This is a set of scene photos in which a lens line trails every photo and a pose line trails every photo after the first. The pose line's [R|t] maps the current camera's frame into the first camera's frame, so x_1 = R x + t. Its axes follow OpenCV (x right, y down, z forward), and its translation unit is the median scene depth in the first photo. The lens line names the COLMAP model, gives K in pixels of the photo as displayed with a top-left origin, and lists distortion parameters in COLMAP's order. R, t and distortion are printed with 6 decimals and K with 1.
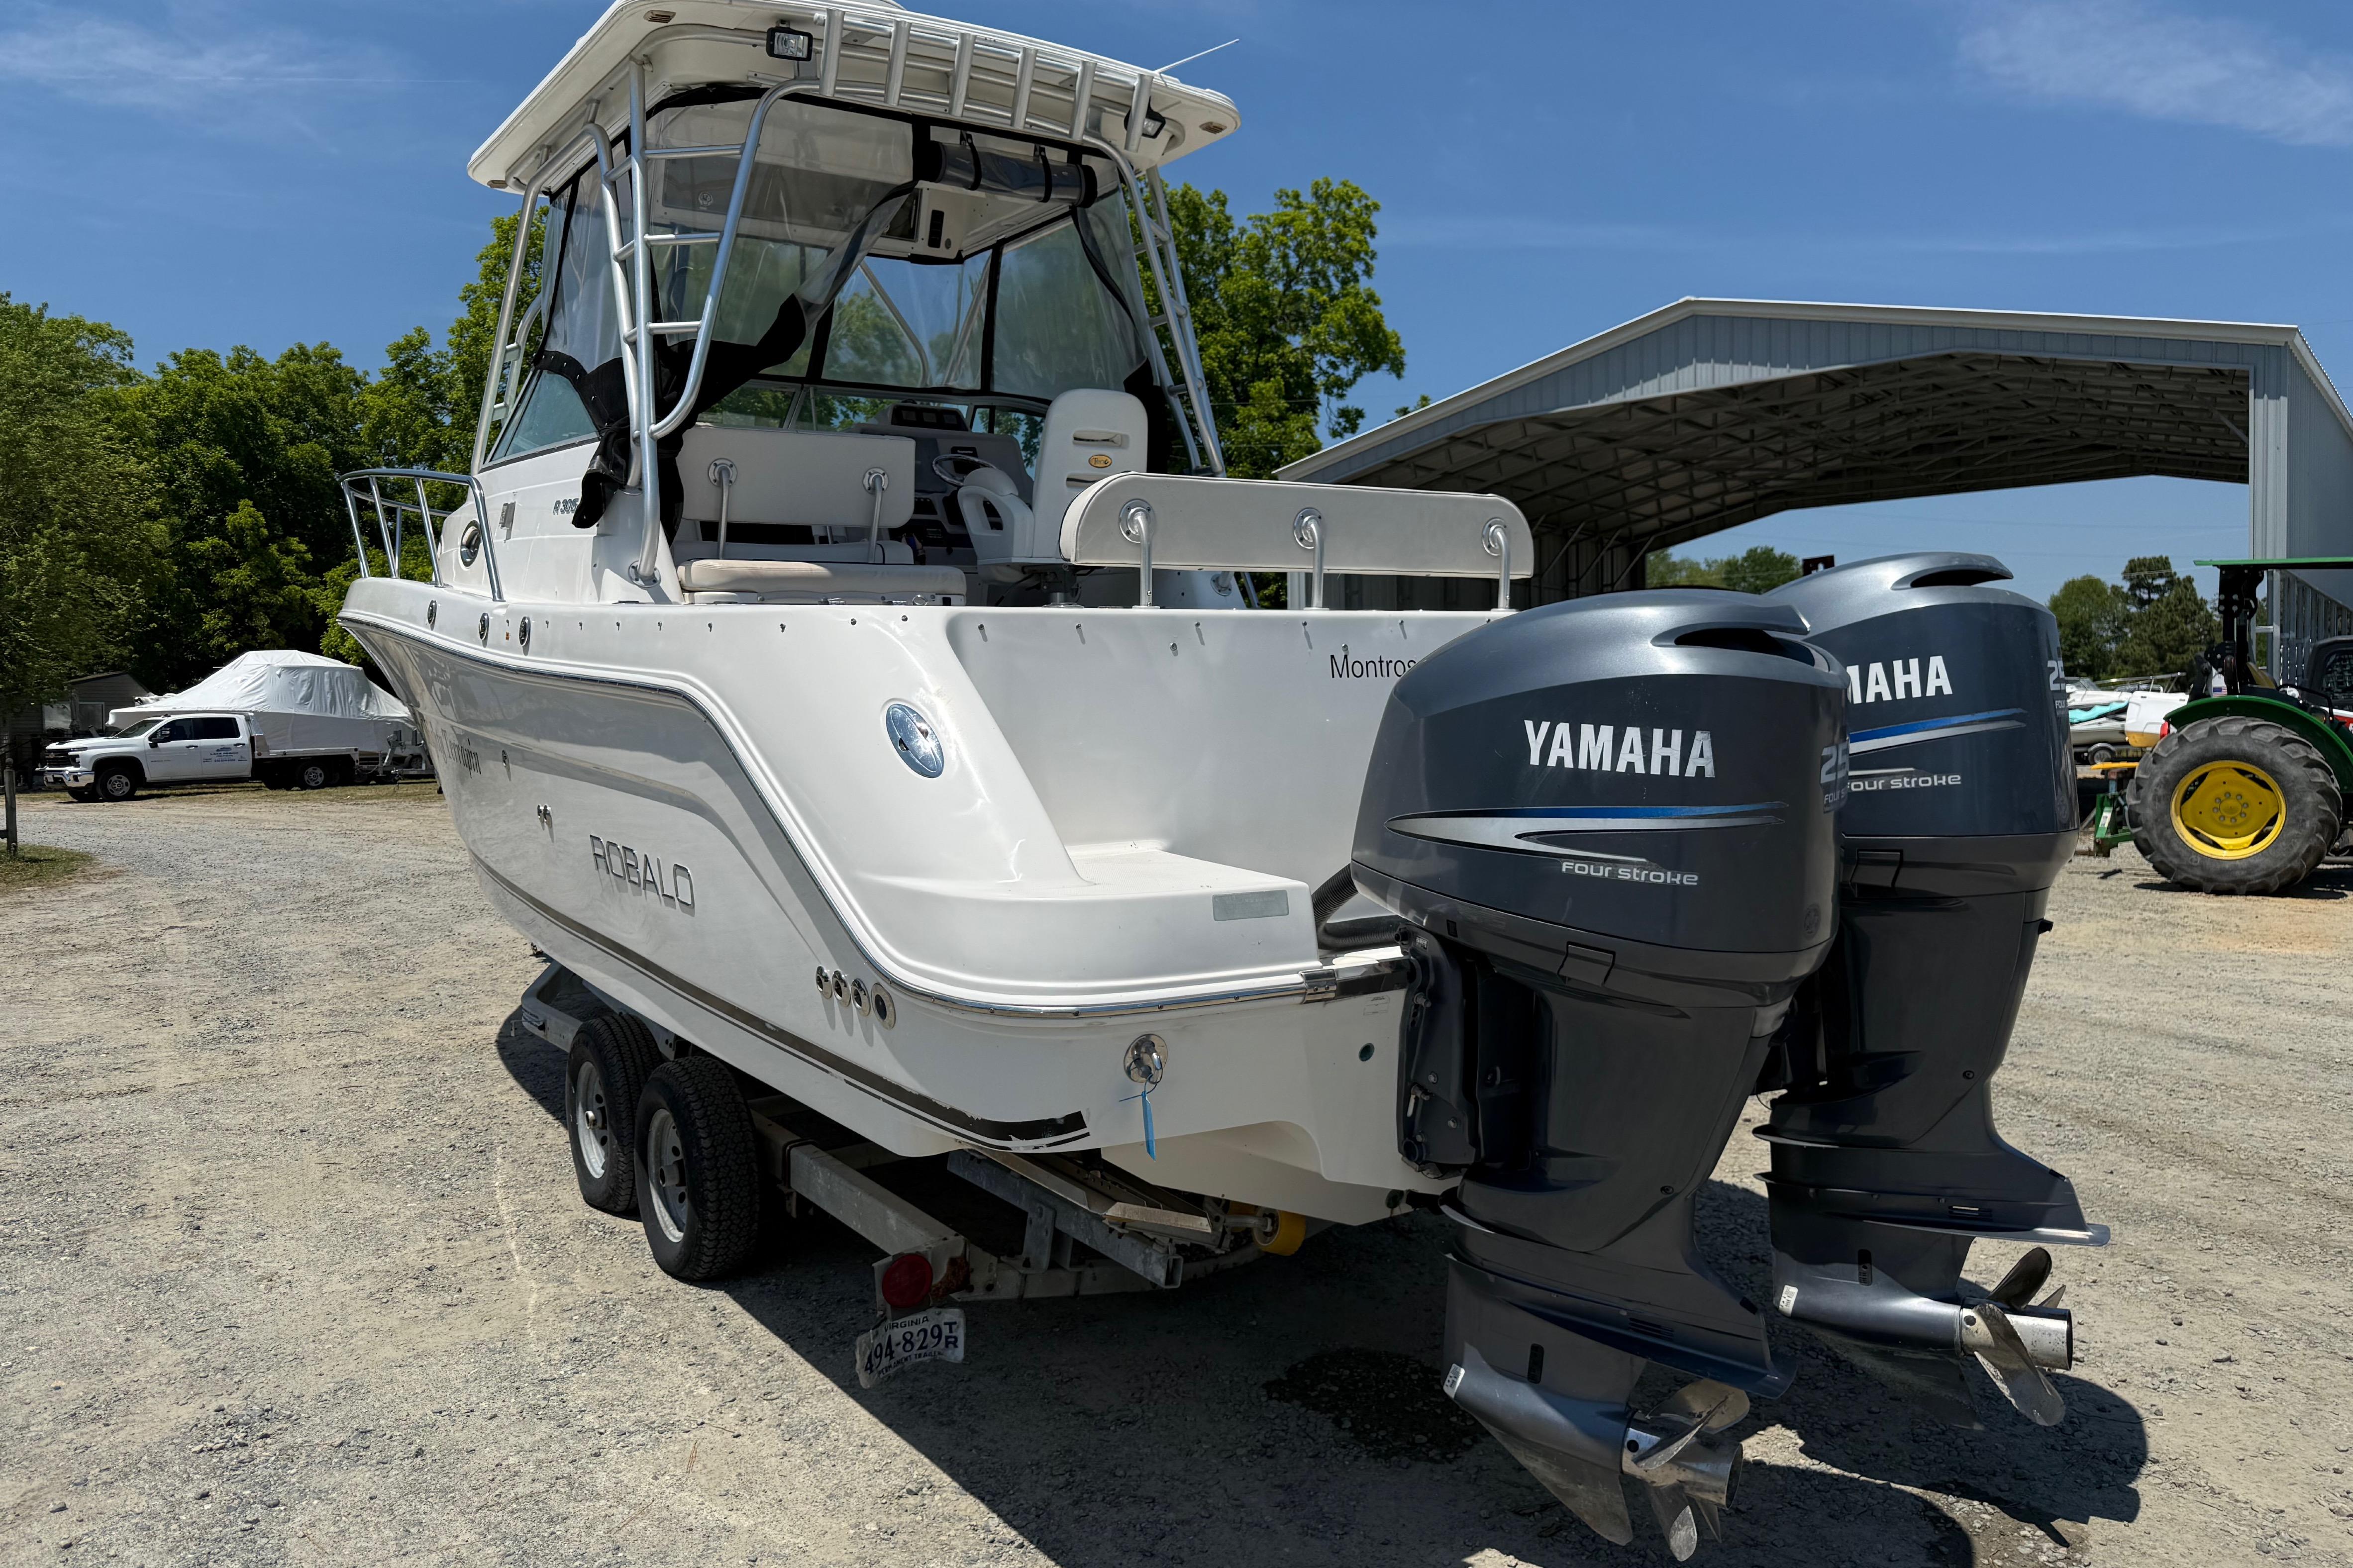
lens RADIAL K [[1660.9, 0, 1167.5], [0, 1660.9, 797.5], [0, 0, 1]] dist [0.056713, -0.076130]
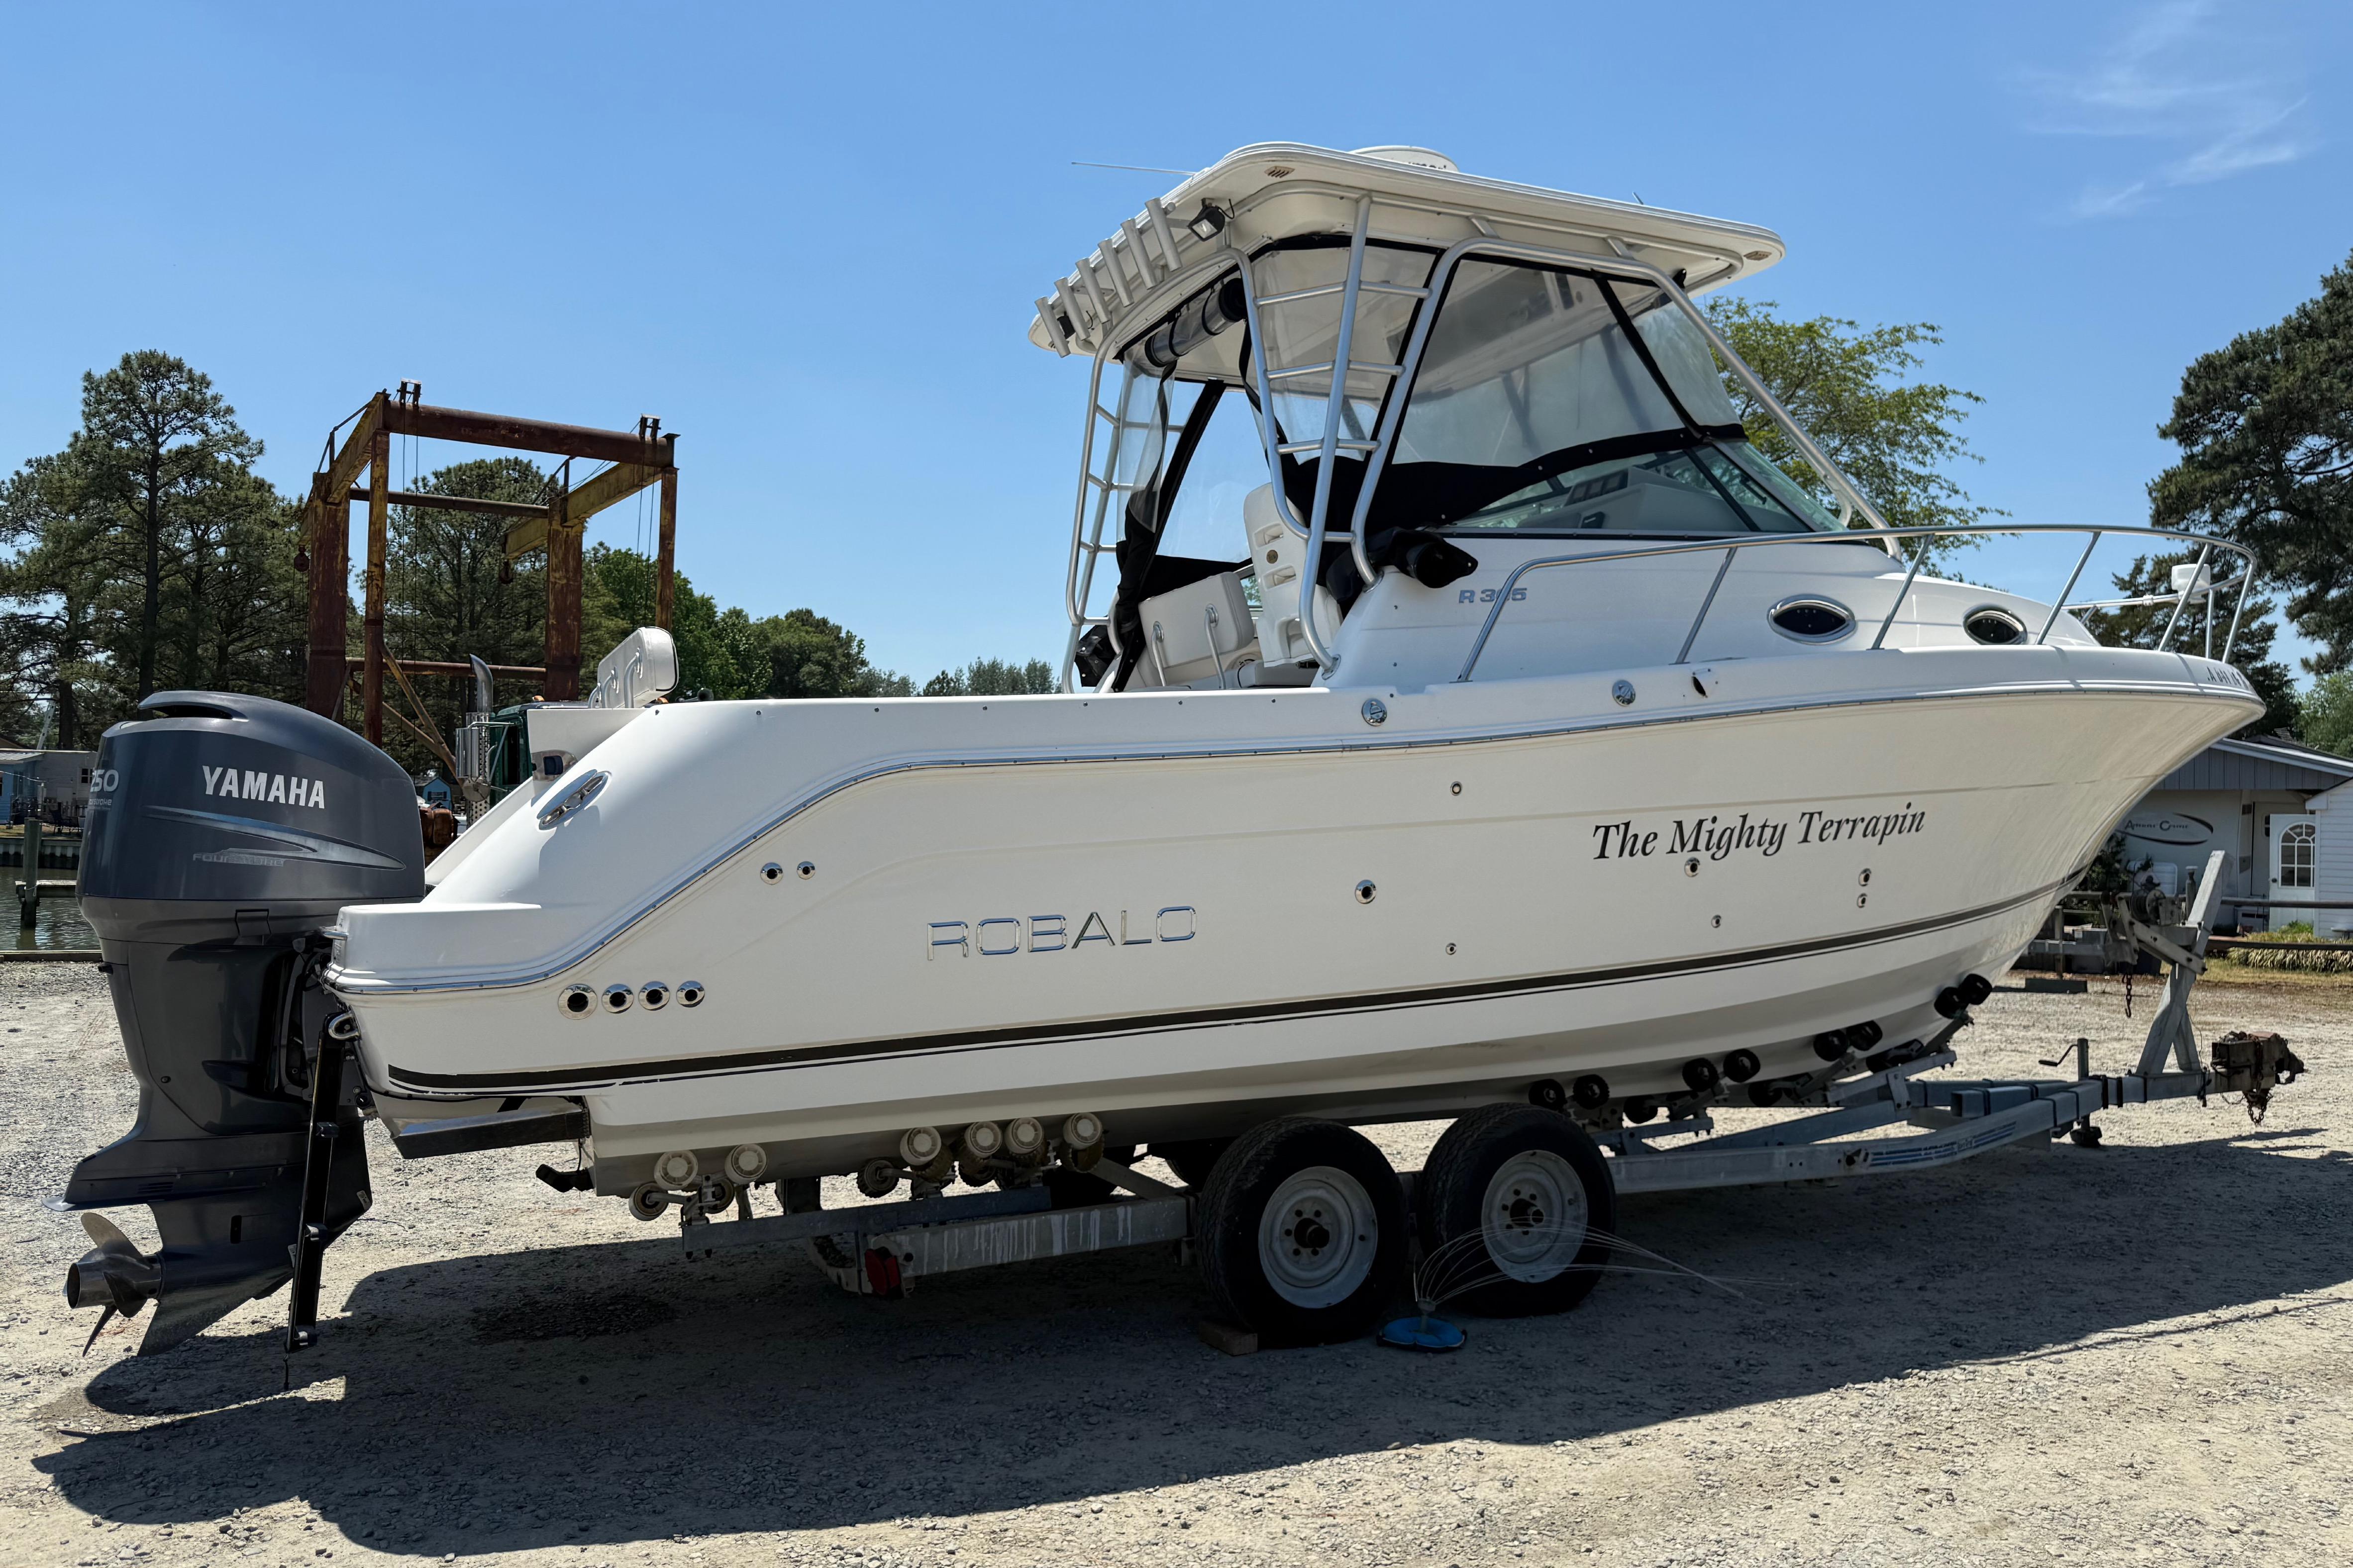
lens RADIAL K [[1660.9, 0, 1181.3], [0, 1660.9, 785.1], [0, 0, 1]] dist [0.056713, -0.076130]
pose [[-0.159212, -0.011349, -0.987179, 0.795941], [-0.059946, 0.998200, -0.001808, -0.055101], [0.985423, 0.058889, -0.159606, 0.959066]]
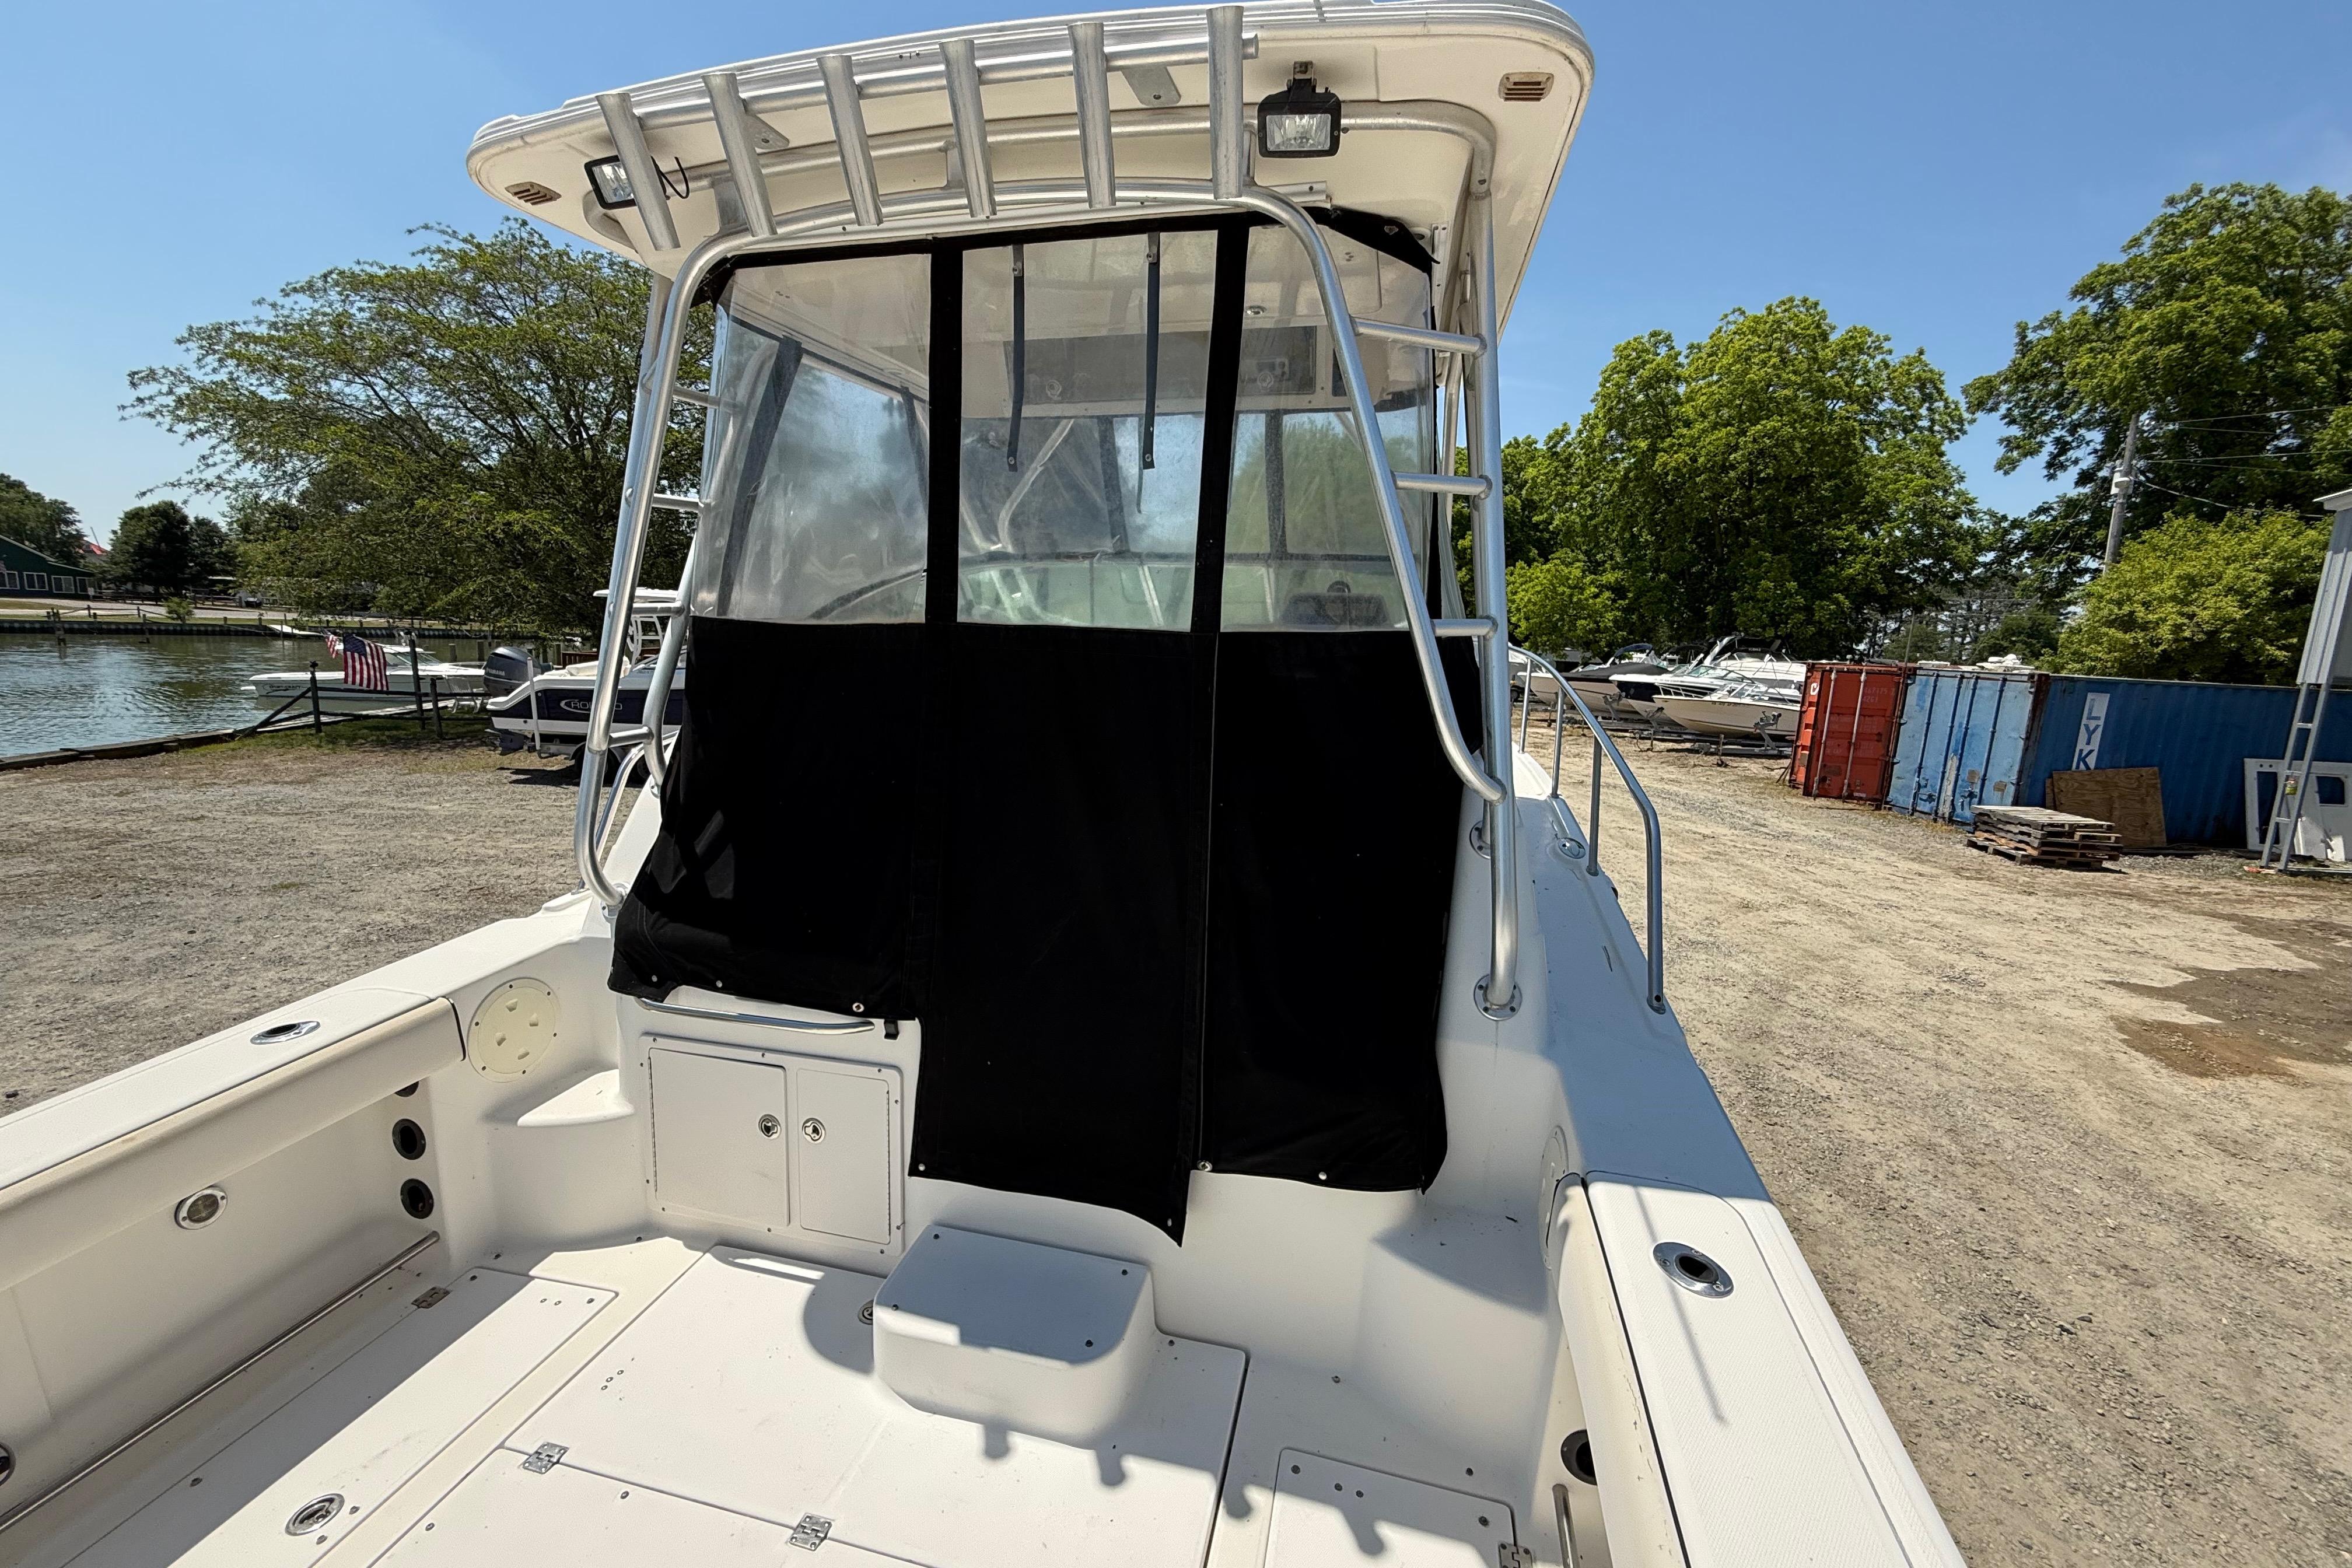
lens RADIAL K [[938.9, 0, 1174.4], [0, 938.9, 783.0], [0, 0, 1]] dist [-0.000200, 0.001037]
pose [[0.667259, 0.163298, -0.726705, 0.155981], [-0.088286, 0.986132, 0.140530, -0.206472], [0.739575, -0.029612, 0.672422, 0.644928]]
